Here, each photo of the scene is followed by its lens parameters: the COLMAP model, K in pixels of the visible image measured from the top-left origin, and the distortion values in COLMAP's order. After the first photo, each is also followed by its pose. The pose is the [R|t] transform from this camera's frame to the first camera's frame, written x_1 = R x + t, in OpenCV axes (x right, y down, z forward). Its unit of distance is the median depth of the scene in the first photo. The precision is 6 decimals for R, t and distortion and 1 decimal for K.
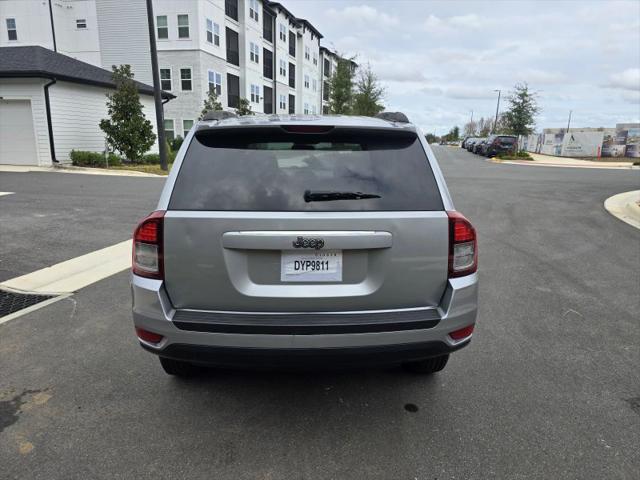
lens RADIAL K [[428.8, 0, 320.0], [0, 428.8, 240.0], [0, 0, 1]] dist [0.051411, -0.038796]
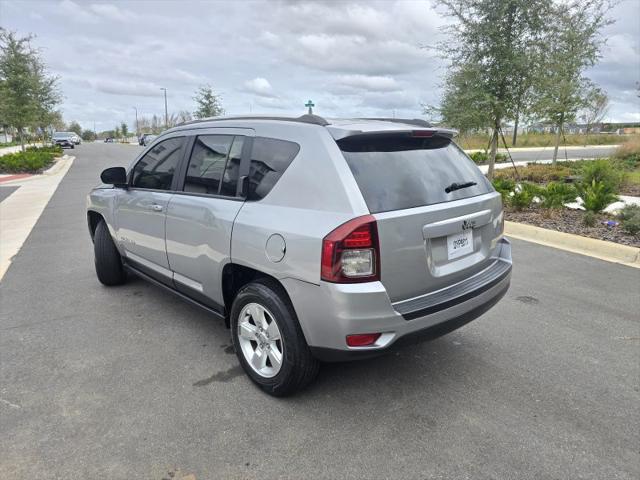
lens RADIAL K [[428.8, 0, 320.0], [0, 428.8, 240.0], [0, 0, 1]] dist [0.051411, -0.038796]
pose [[0.754167, -0.159128, 0.637111, -1.043428], [0.155491, 0.985878, 0.062179, -0.084379], [-0.638008, 0.052172, 0.768260, 0.273855]]
